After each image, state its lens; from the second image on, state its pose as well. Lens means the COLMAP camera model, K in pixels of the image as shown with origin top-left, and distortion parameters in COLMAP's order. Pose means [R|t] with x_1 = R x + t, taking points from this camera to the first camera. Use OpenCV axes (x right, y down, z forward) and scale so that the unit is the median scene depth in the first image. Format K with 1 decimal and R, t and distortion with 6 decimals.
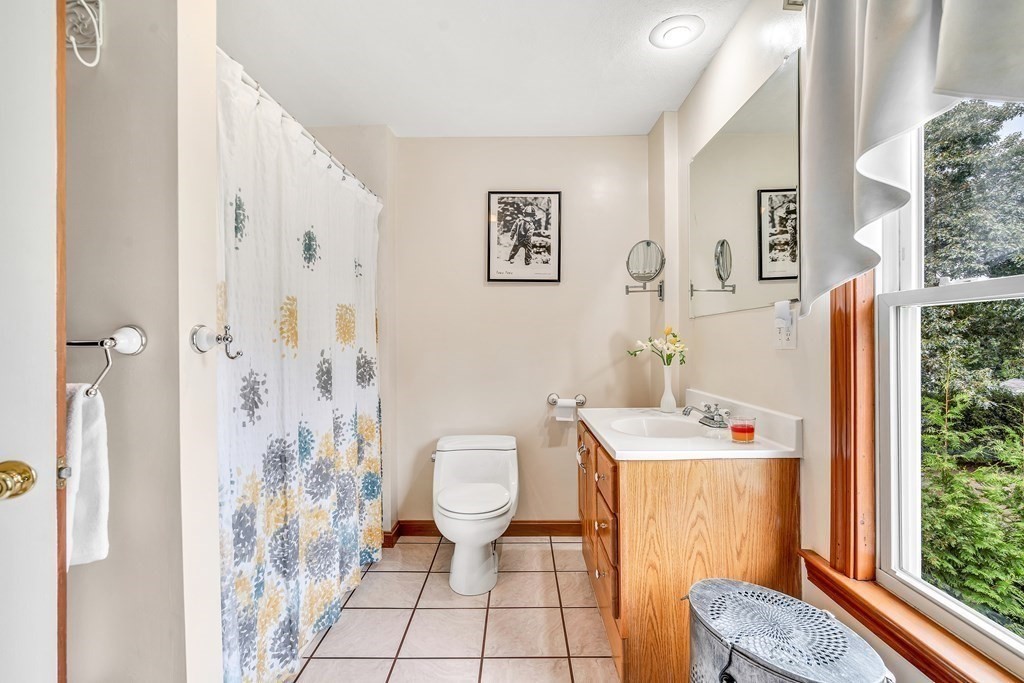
lens RADIAL K [[468.3, 0, 511.5], [0, 468.3, 343.6], [0, 0, 1]] dist [-0.013679, 0.002137]
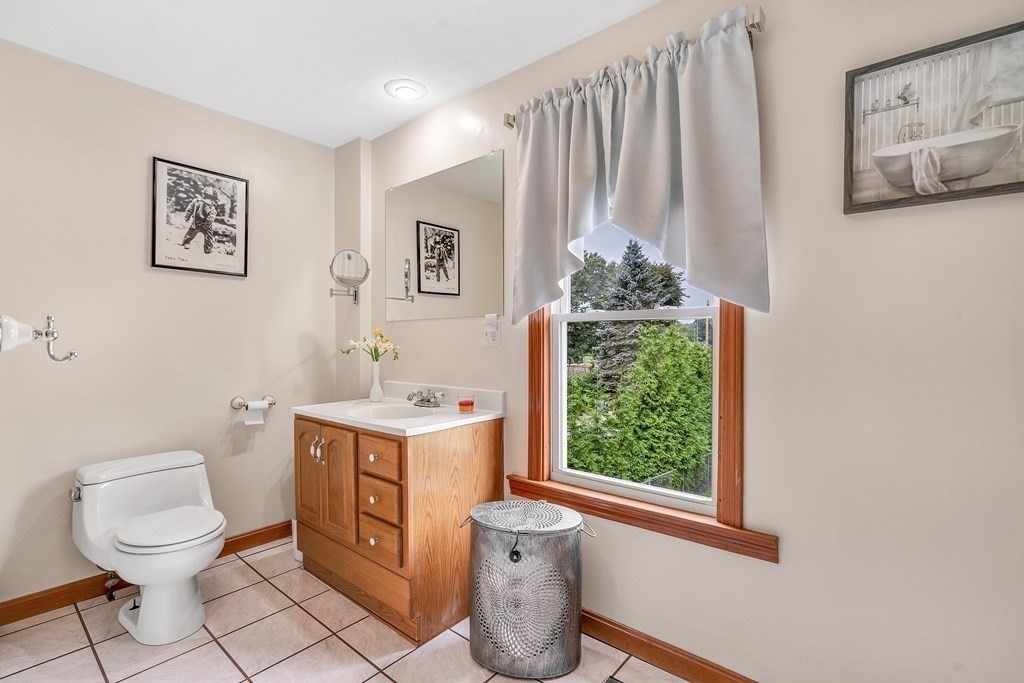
lens RADIAL K [[468.3, 0, 514.4], [0, 468.3, 343.8], [0, 0, 1]] dist [-0.013679, 0.002137]
pose [[0.633539, -0.000300, 0.773711, -0.282309], [-0.000083, 1.000000, 0.000456, 0.001517], [-0.773711, -0.000353, 0.633539, -0.002255]]
